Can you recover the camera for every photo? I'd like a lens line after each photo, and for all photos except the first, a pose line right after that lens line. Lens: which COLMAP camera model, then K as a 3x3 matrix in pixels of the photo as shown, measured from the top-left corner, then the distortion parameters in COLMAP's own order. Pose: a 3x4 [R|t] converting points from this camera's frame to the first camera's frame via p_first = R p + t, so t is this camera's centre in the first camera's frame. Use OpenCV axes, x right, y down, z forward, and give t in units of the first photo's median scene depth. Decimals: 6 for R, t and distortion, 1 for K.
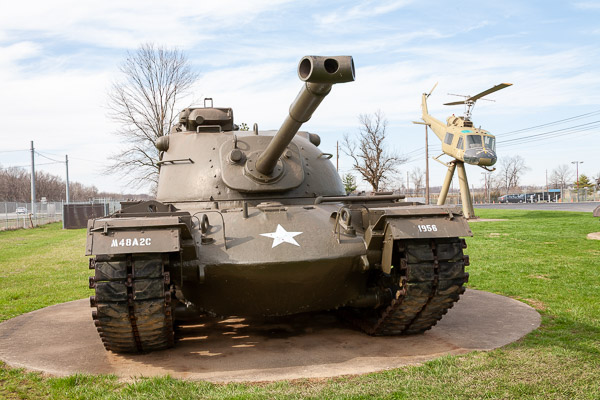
lens RADIAL K [[648.7, 0, 300.0], [0, 648.7, 200.0], [0, 0, 1]] dist [-0.005196, -0.013689]
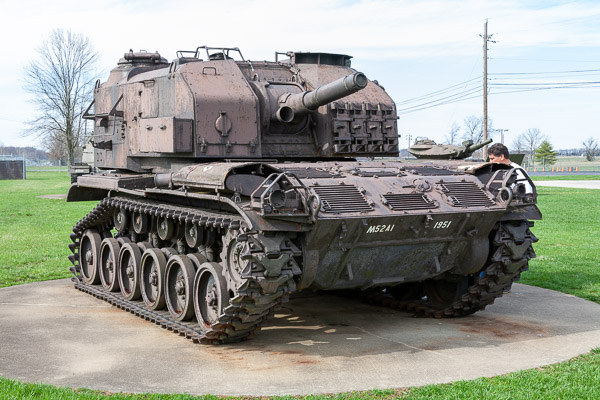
lens RADIAL K [[862.3, 0, 300.0], [0, 862.3, 200.0], [0, 0, 1]] dist [-0.008402, -0.019401]
pose [[0.997240, 0.024981, 0.069918, 0.106611], [-0.028104, 0.998635, 0.044033, -0.005618], [-0.068722, -0.045877, 0.996580, -0.628487]]
